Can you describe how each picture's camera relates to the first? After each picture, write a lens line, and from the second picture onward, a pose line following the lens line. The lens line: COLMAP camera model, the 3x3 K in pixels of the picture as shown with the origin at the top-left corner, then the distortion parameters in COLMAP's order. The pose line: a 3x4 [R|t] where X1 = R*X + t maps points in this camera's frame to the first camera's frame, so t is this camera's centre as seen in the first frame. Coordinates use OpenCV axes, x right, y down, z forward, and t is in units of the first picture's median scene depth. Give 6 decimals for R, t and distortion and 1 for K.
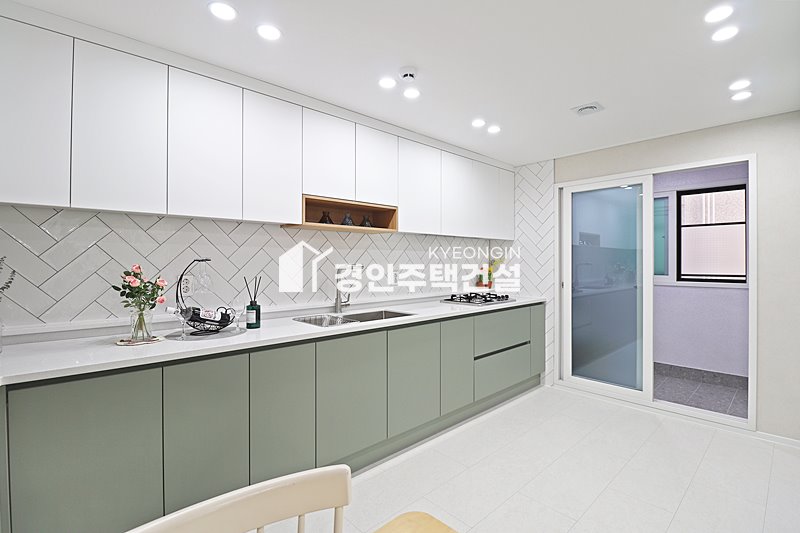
lens RADIAL K [[366.5, 0, 403.8], [0, 366.5, 262.1], [0, 0, 1]] dist [-0.012051, -0.006794]
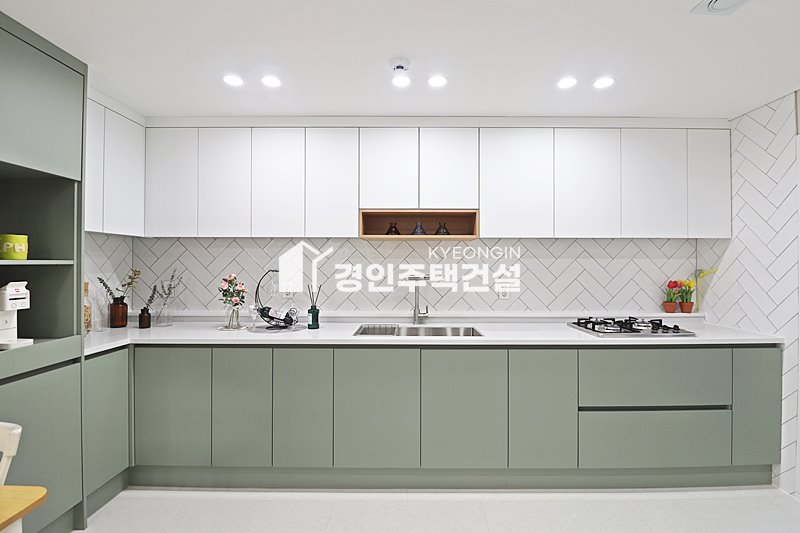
lens RADIAL K [[366.5, 0, 403.6], [0, 366.5, 263.2], [0, 0, 1]] dist [-0.012051, -0.006794]
pose [[0.731267, -0.002833, -0.682086, 0.496839], [-0.002605, 0.999972, -0.006947, -0.018522], [0.682087, 0.006857, 0.731239, 0.276814]]
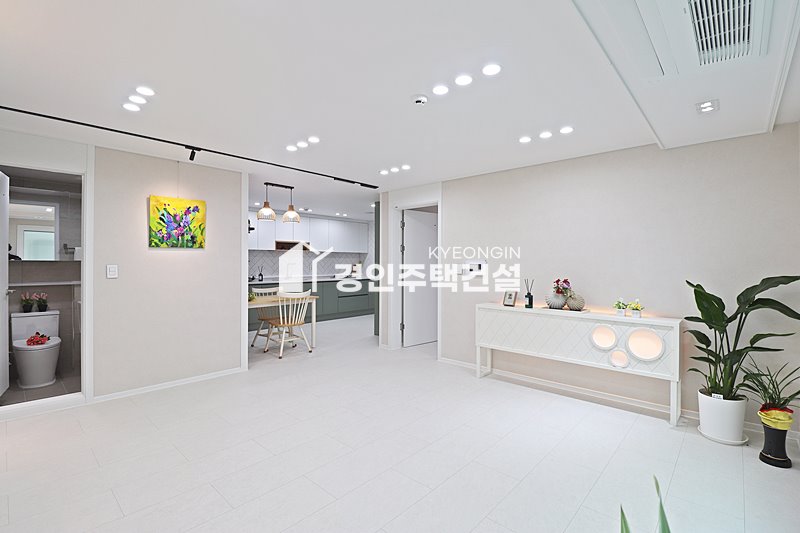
lens RADIAL K [[366.5, 0, 407.3], [0, 366.5, 264.9], [0, 0, 1]] dist [-0.012051, -0.006794]
pose [[0.994571, 0.000214, 0.104061, 0.488816], [-0.000276, 1.000000, 0.000581, 0.021164], [-0.104061, -0.000606, 0.994571, -2.088335]]
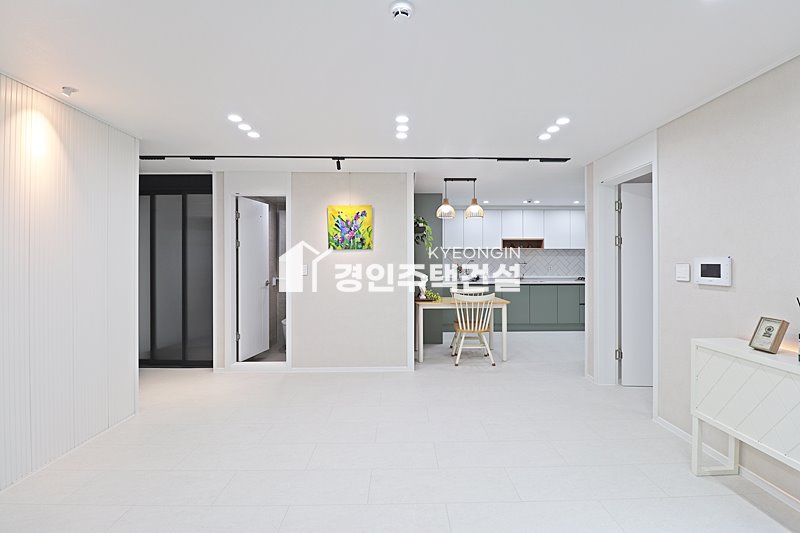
lens RADIAL K [[366.5, 0, 402.7], [0, 366.5, 262.0], [0, 0, 1]] dist [-0.012051, -0.006794]
pose [[0.753349, -0.004227, -0.657607, 0.986046], [0.000472, 0.999983, -0.005887, 0.019700], [0.657621, 0.004125, 0.753338, -1.635703]]
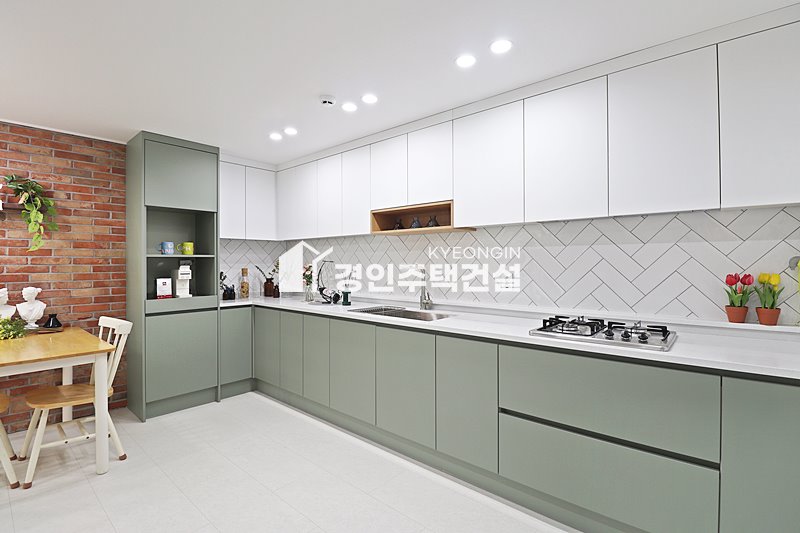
lens RADIAL K [[366.5, 0, 407.5], [0, 366.5, 262.7], [0, 0, 1]] dist [-0.012051, -0.006794]
pose [[0.131236, 0.000392, -0.991351, 0.947637], [0.001075, 0.999999, 0.000537, 0.000512], [0.991351, -0.001136, 0.131235, 0.868466]]
